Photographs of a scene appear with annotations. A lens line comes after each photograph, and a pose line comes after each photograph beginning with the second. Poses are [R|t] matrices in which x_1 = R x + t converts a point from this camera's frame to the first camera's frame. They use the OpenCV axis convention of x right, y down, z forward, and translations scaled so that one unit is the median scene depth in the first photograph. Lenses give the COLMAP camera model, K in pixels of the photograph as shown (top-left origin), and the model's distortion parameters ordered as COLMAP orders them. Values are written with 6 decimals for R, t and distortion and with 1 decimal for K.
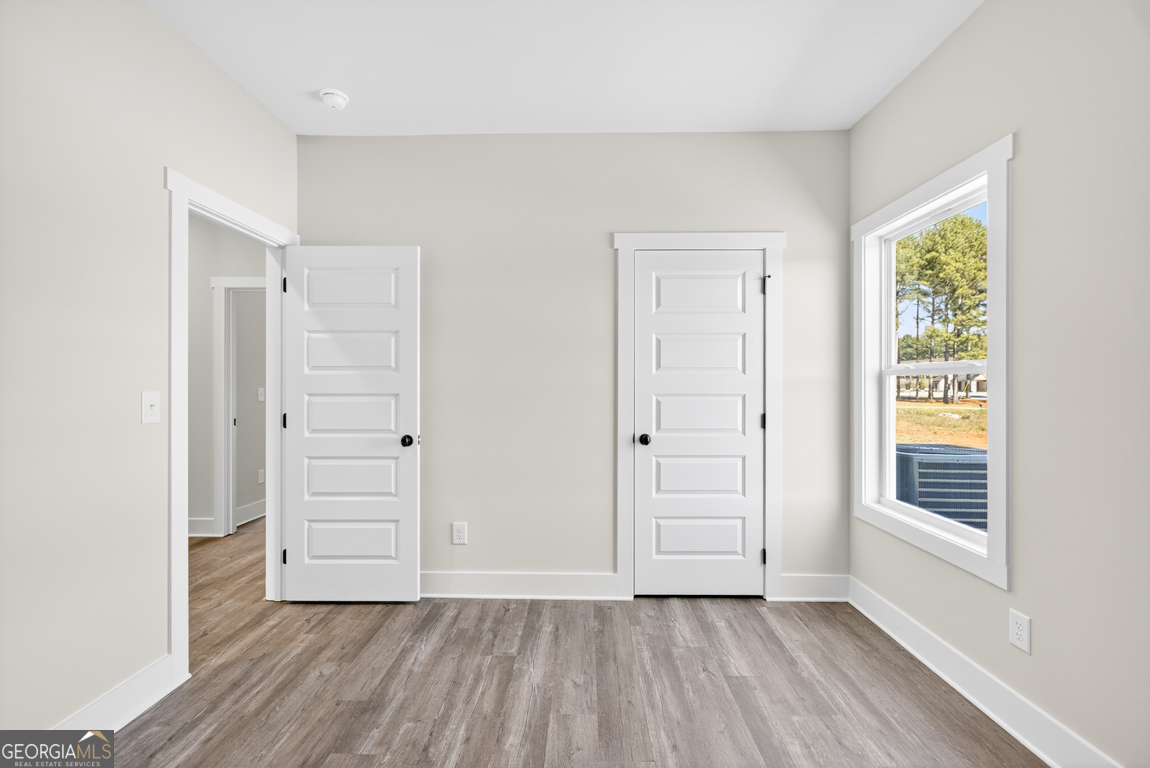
lens RADIAL K [[510.6, 0, 573.0], [0, 510.6, 390.9], [0, 0, 1]] dist [-0.002243, 0.000076]
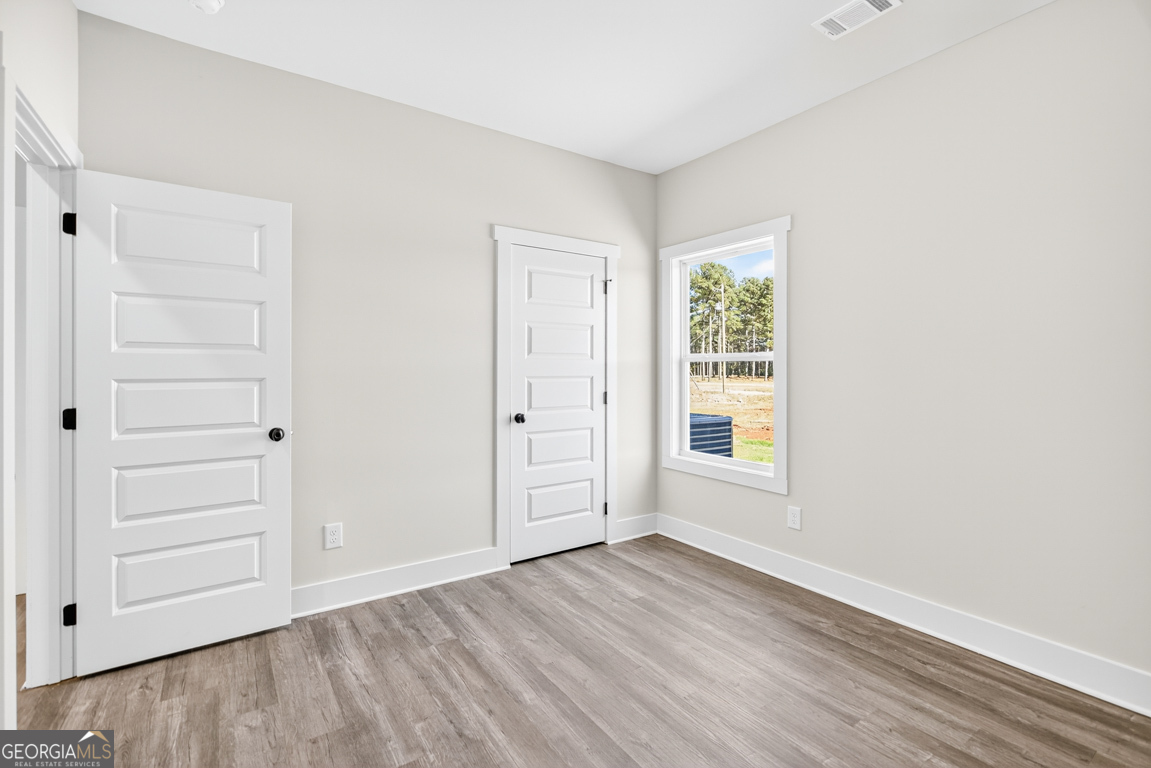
lens RADIAL K [[521.9, 0, 569.9], [0, 521.9, 374.6], [0, 0, 1]] dist [-0.001858, 0.000060]
pose [[0.814973, -0.004768, 0.579479, -0.430121], [0.005698, 0.999984, 0.000213, 0.002215], [-0.579470, 0.003128, 0.814987, 0.029250]]
